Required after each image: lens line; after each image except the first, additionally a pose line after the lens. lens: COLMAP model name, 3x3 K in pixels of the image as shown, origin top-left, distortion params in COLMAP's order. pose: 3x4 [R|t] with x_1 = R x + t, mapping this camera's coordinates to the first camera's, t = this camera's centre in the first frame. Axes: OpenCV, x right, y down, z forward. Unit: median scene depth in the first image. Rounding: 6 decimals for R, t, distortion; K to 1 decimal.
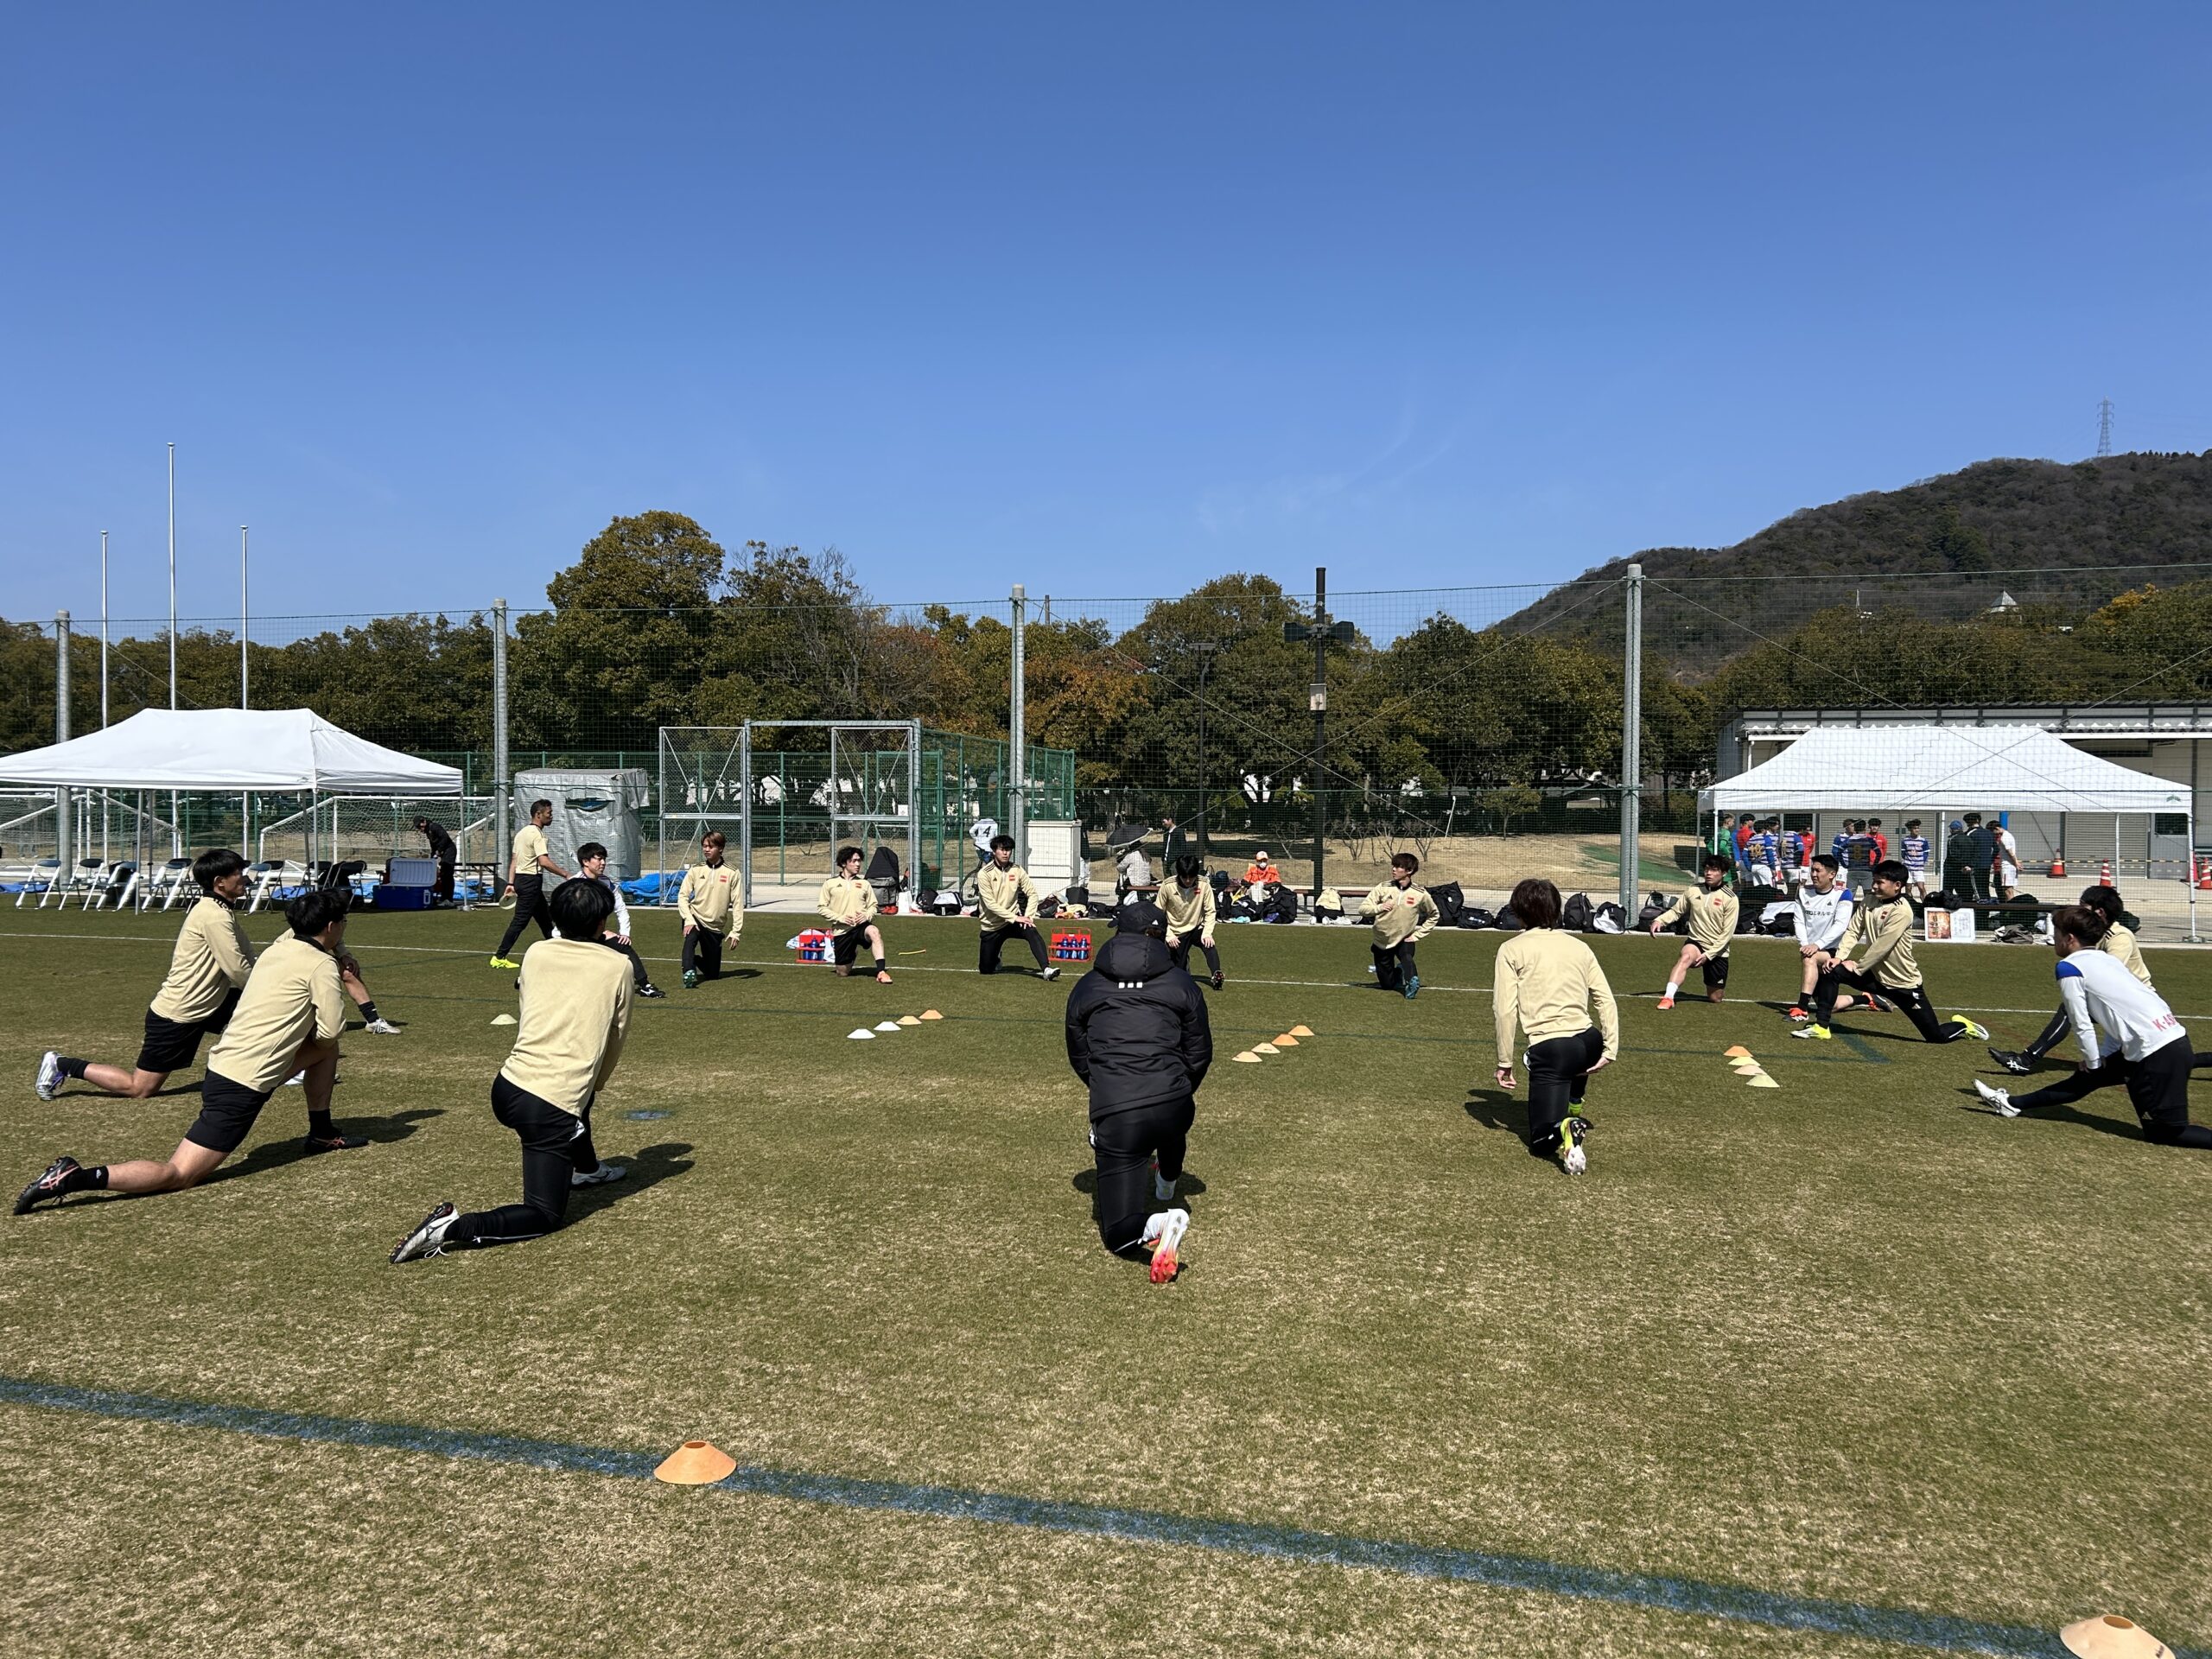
lens RADIAL K [[1679.2, 0, 1109.4], [0, 1679.2, 829.7], [0, 0, 1]] dist [0.074019, -0.069611]
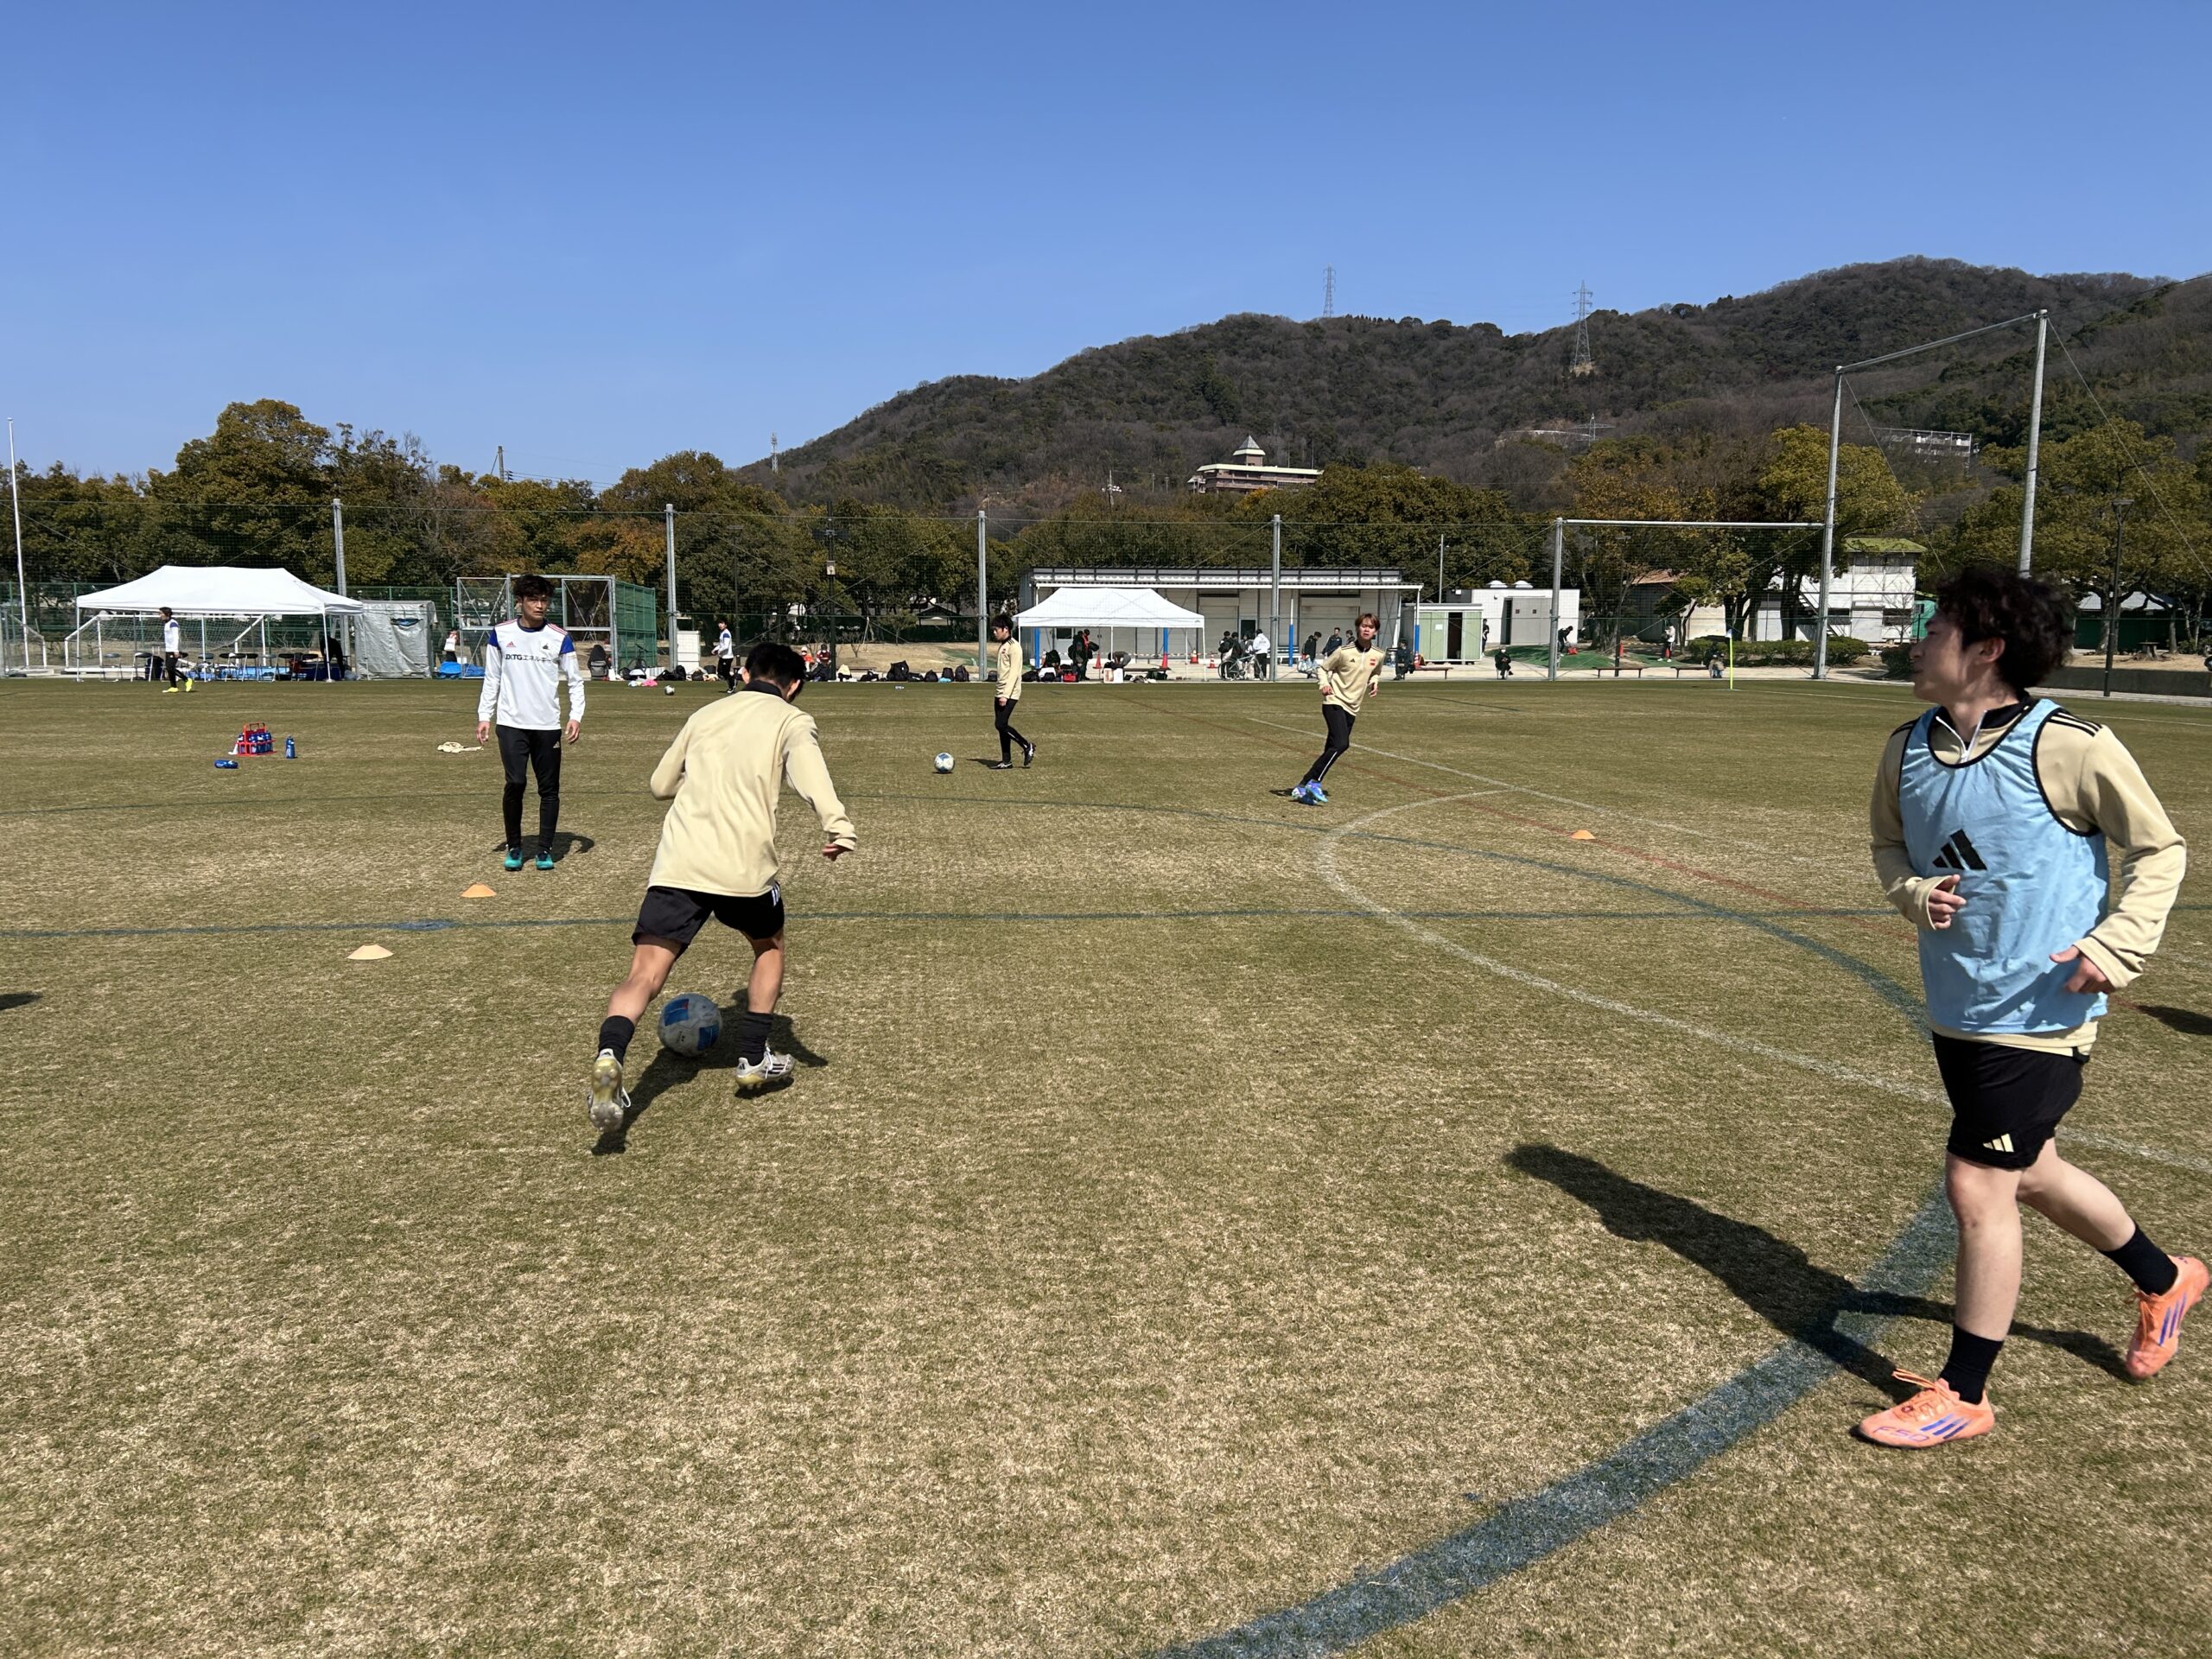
lens RADIAL K [[1679.2, 0, 1099.4], [0, 1679.2, 813.0], [0, 0, 1]] dist [0.074019, -0.069611]
pose [[0.924459, -0.043153, 0.378832, -0.186973], [0.005795, 0.995050, 0.099207, 0.006995], [-0.381238, -0.089518, 0.920133, -0.520264]]
